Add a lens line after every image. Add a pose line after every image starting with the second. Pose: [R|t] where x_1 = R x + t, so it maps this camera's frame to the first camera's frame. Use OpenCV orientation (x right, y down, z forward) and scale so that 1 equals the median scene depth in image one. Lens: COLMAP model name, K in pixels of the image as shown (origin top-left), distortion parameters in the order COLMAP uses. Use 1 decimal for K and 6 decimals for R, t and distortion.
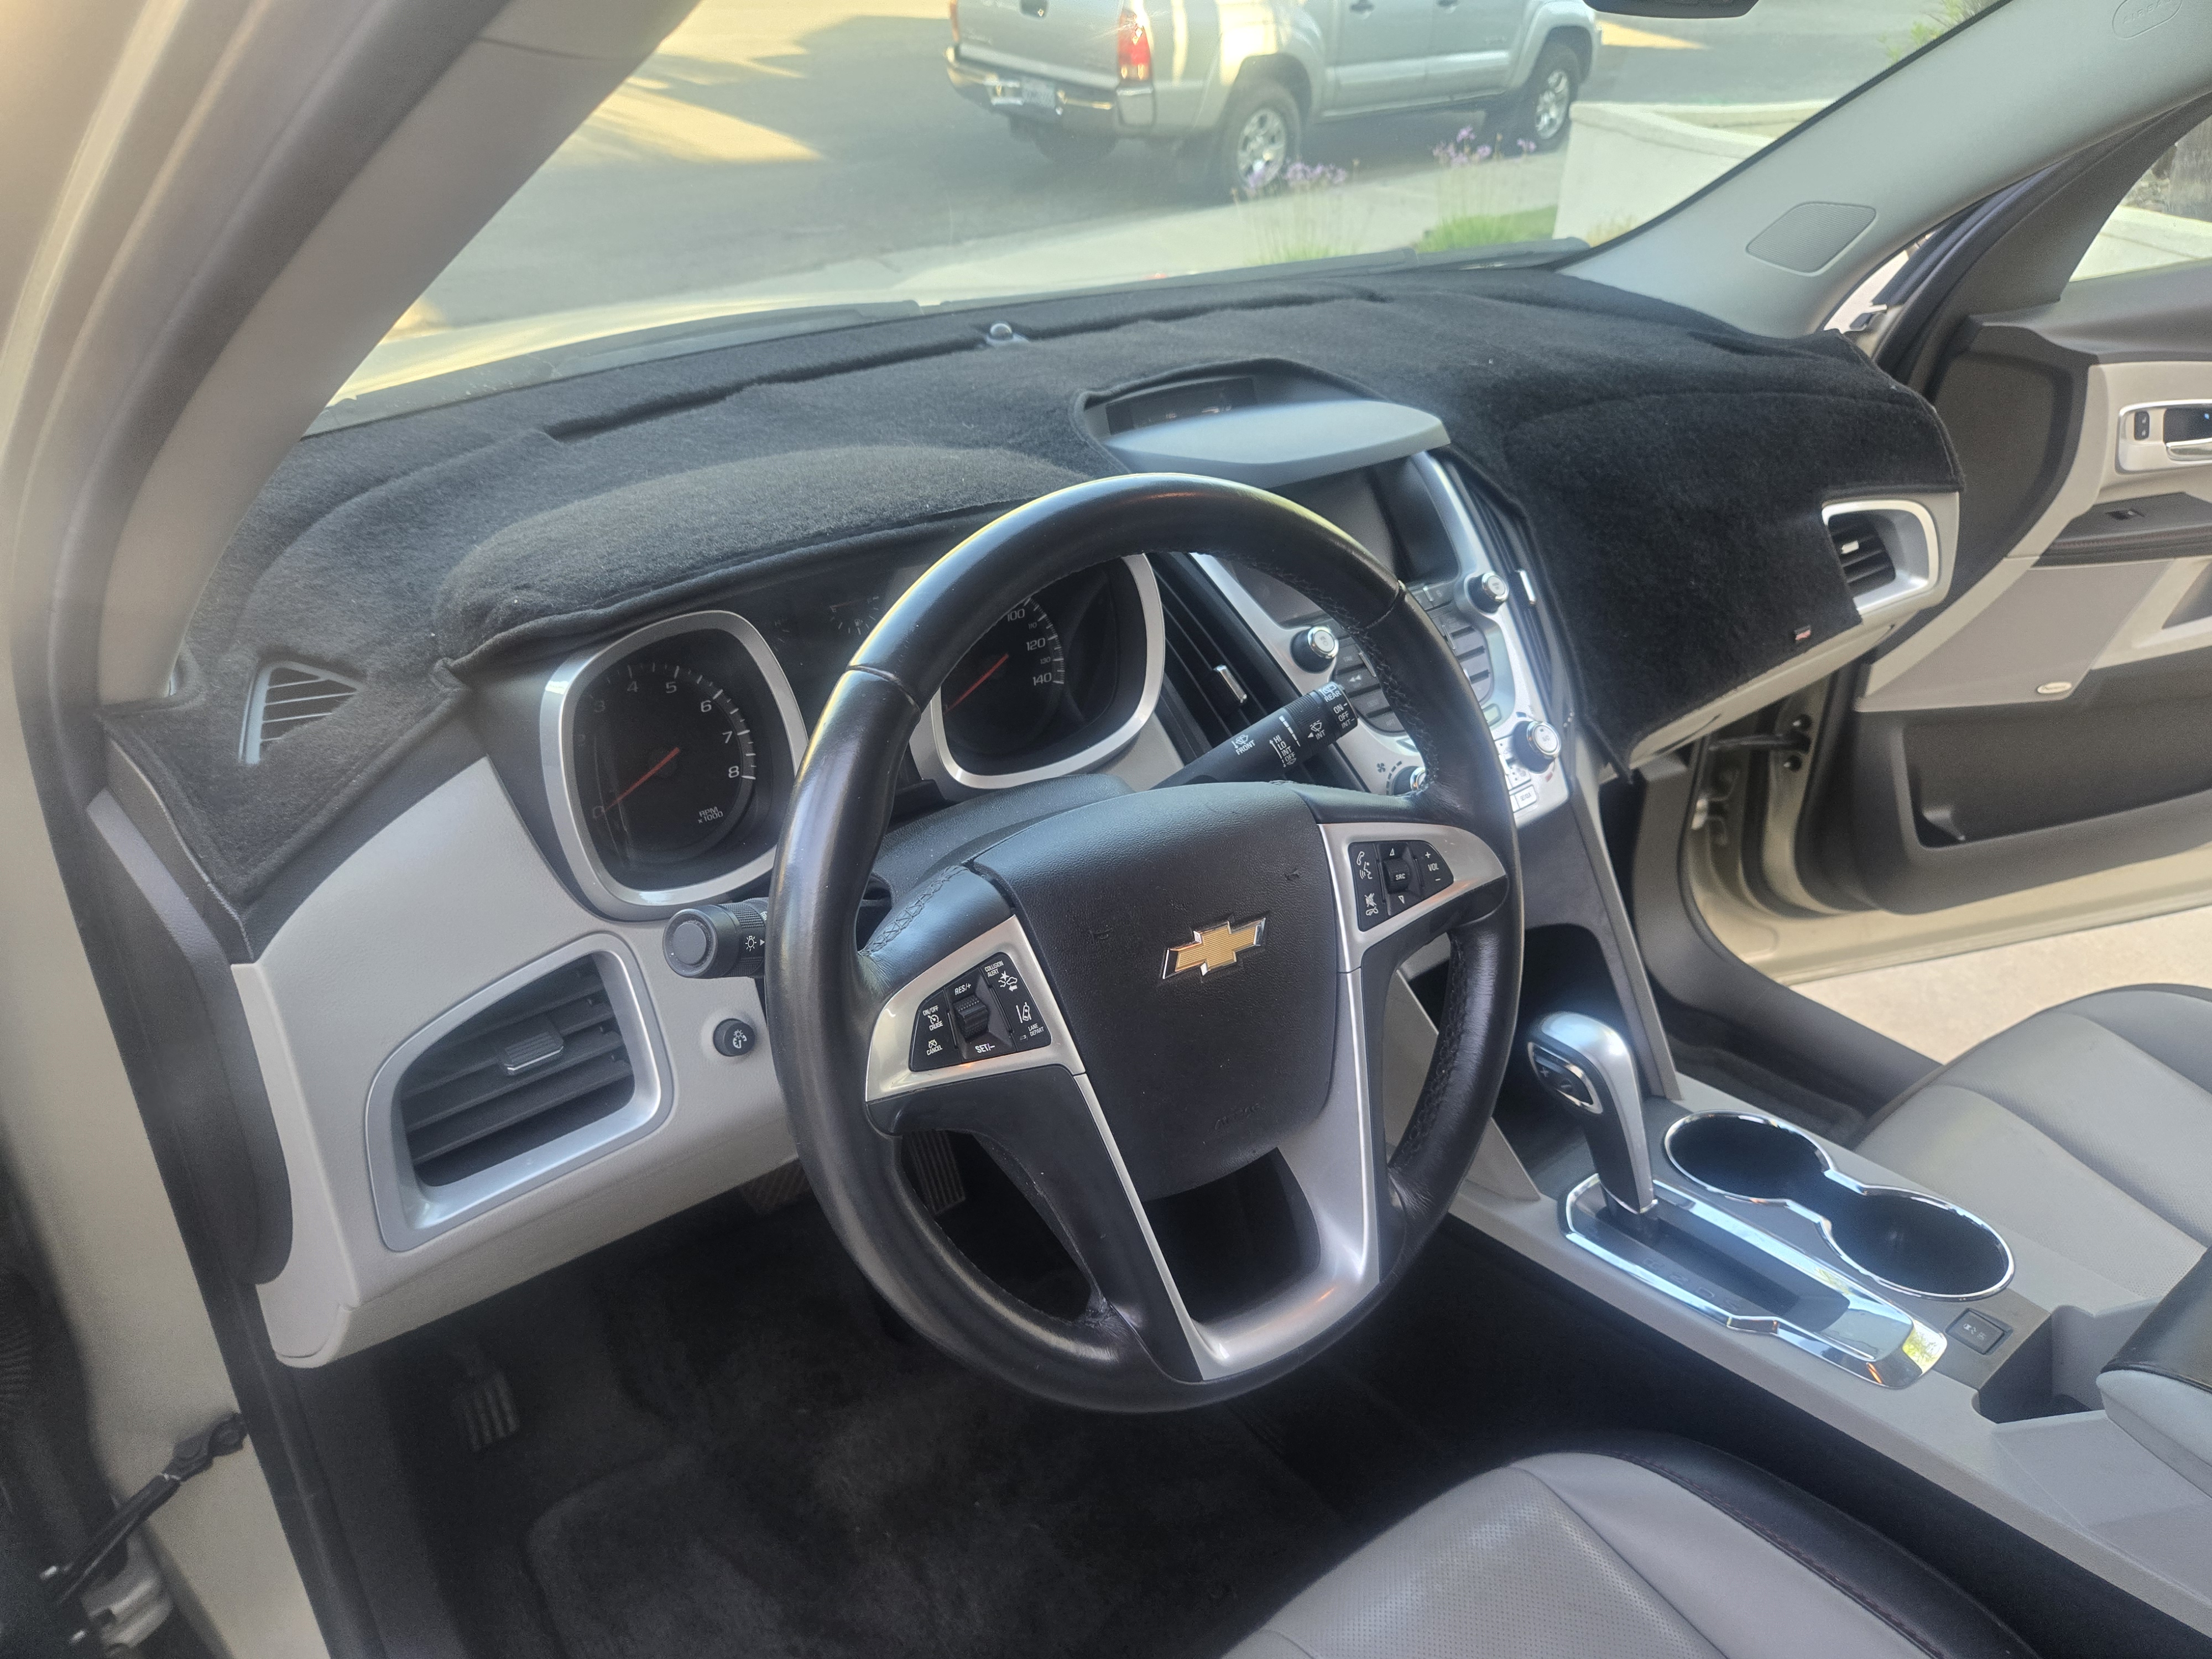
lens RADIAL K [[1478.3, 0, 1078.9], [0, 1478.3, 851.9], [0, 0, 1]] dist [0.068306, -0.061497]
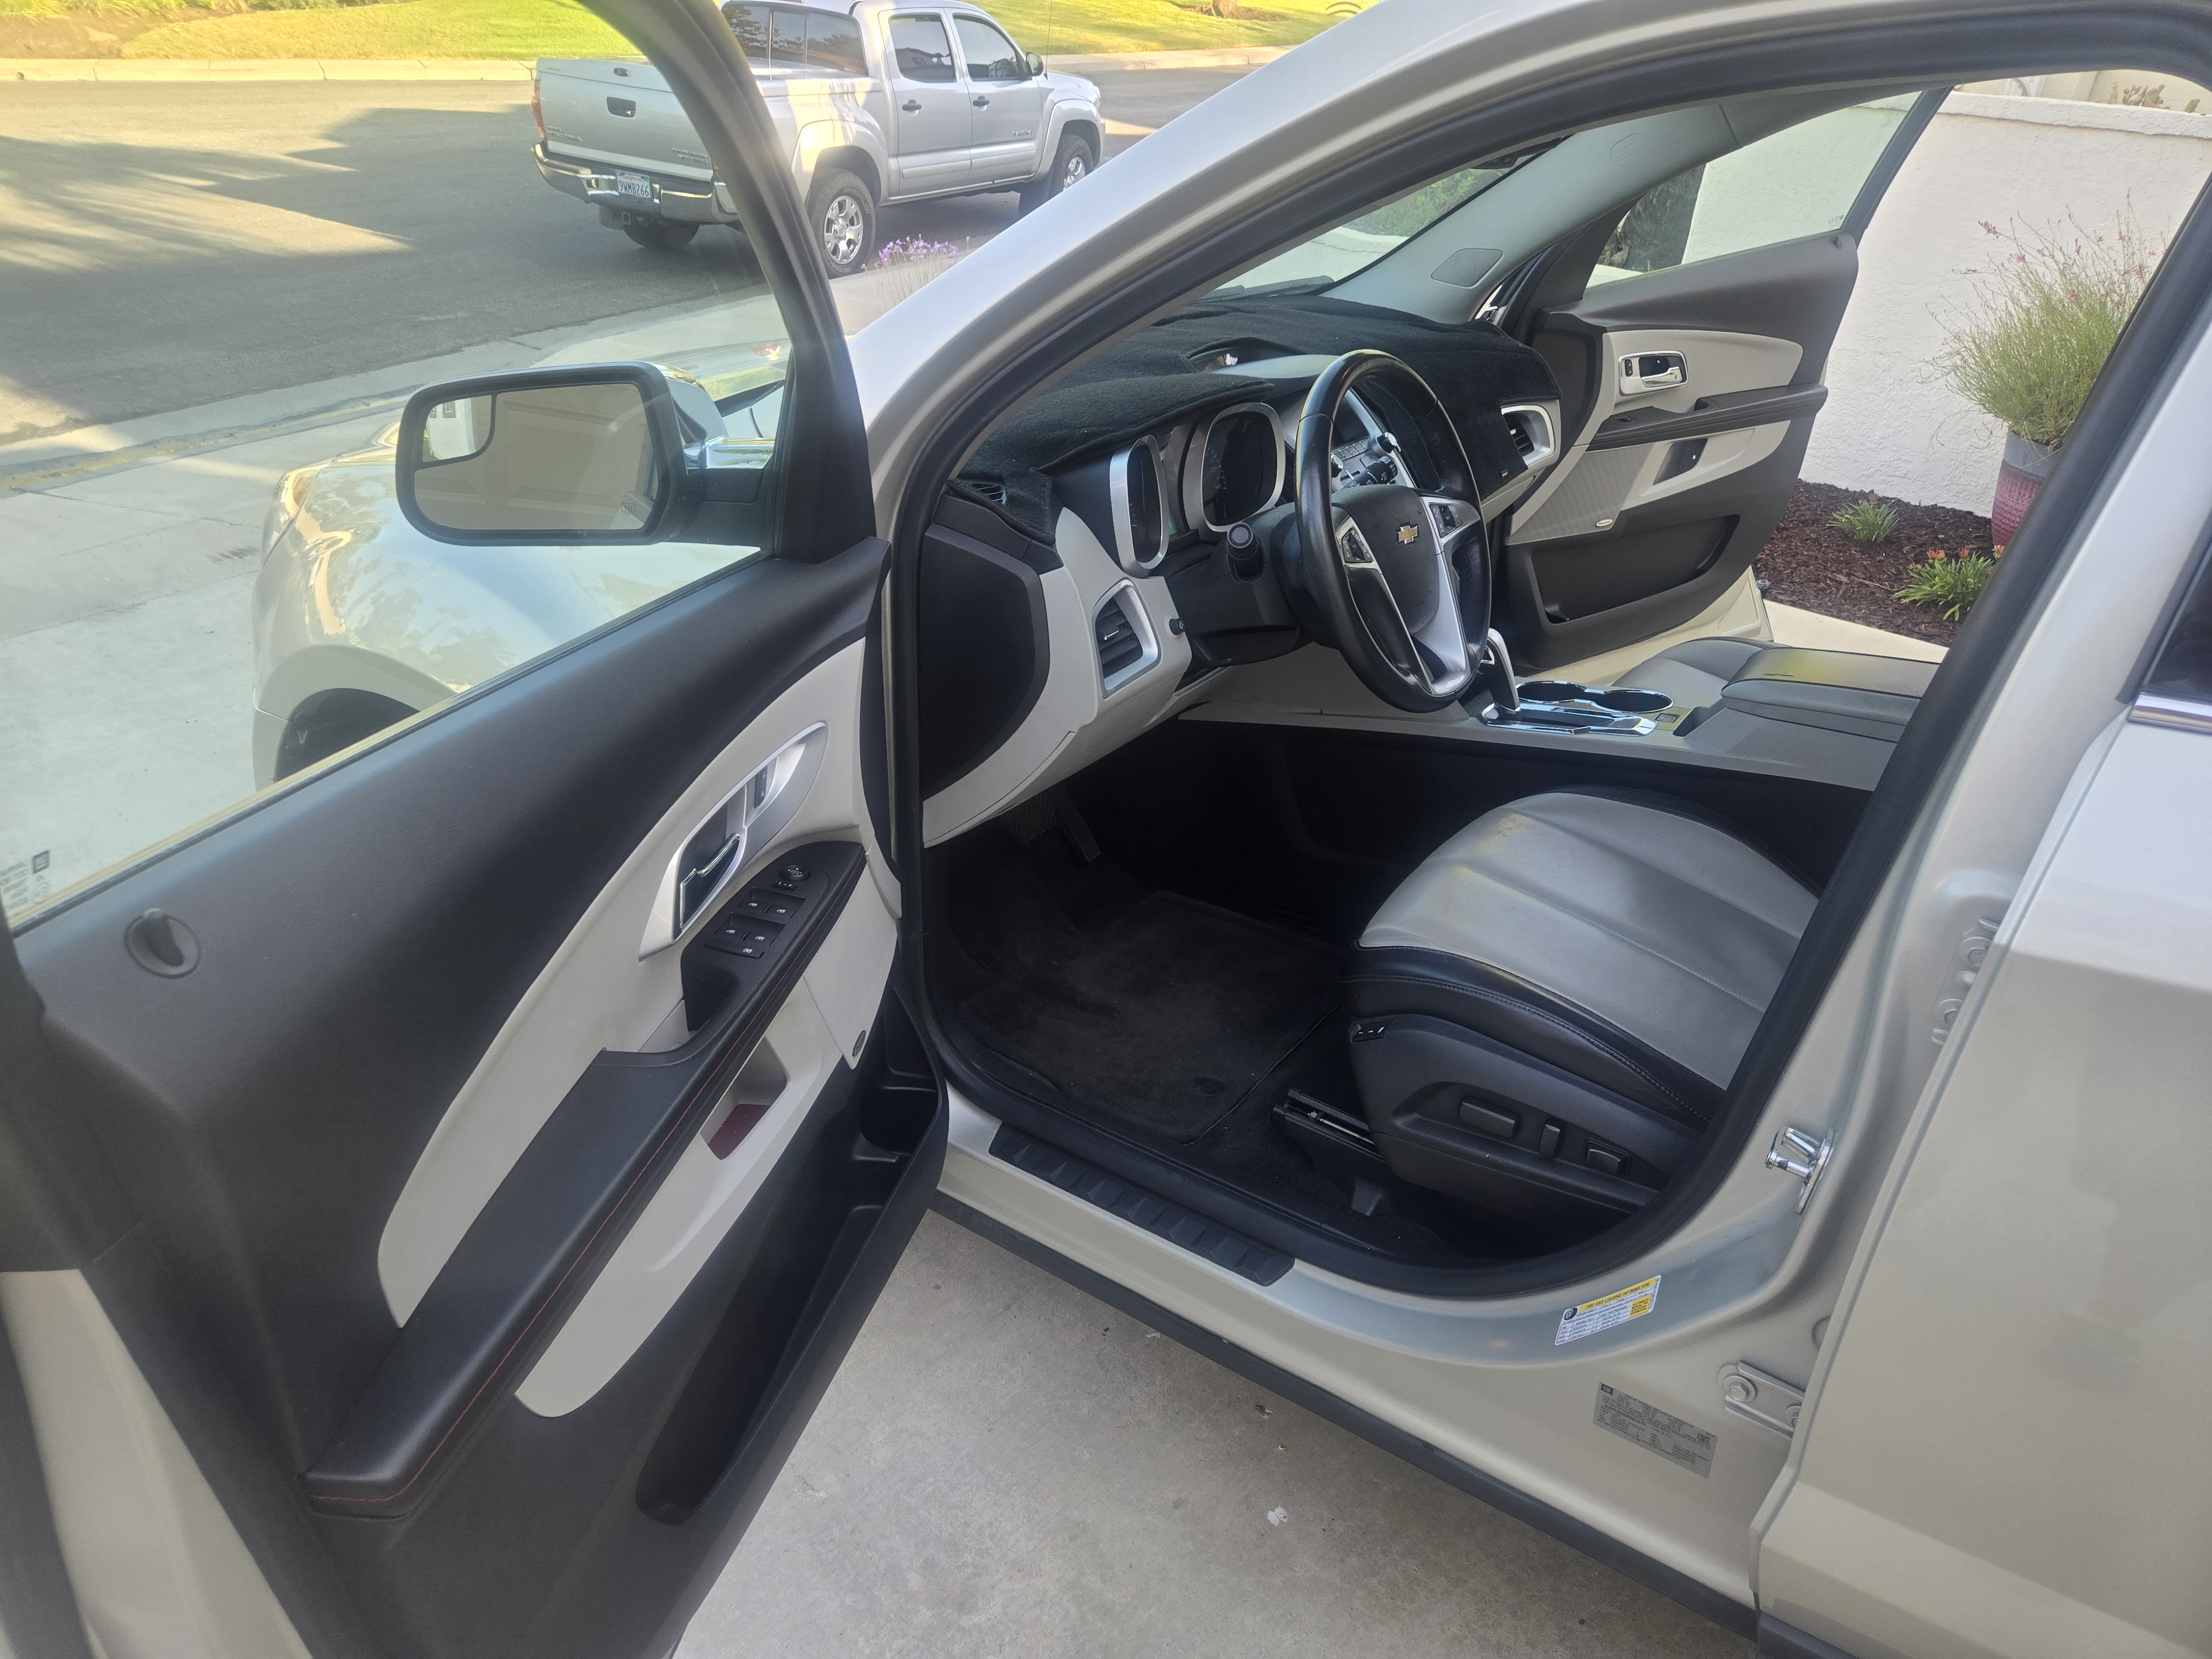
lens RADIAL K [[1381.3, 0, 1064.5], [0, 1381.3, 832.6], [0, 0, 1]] dist [0.027433, 0.000951]
pose [[0.962108, -0.134392, 0.237248, -0.380376], [0.141285, 0.989894, -0.012211, 0.177551], [-0.233210, 0.045268, 0.971372, -0.395813]]
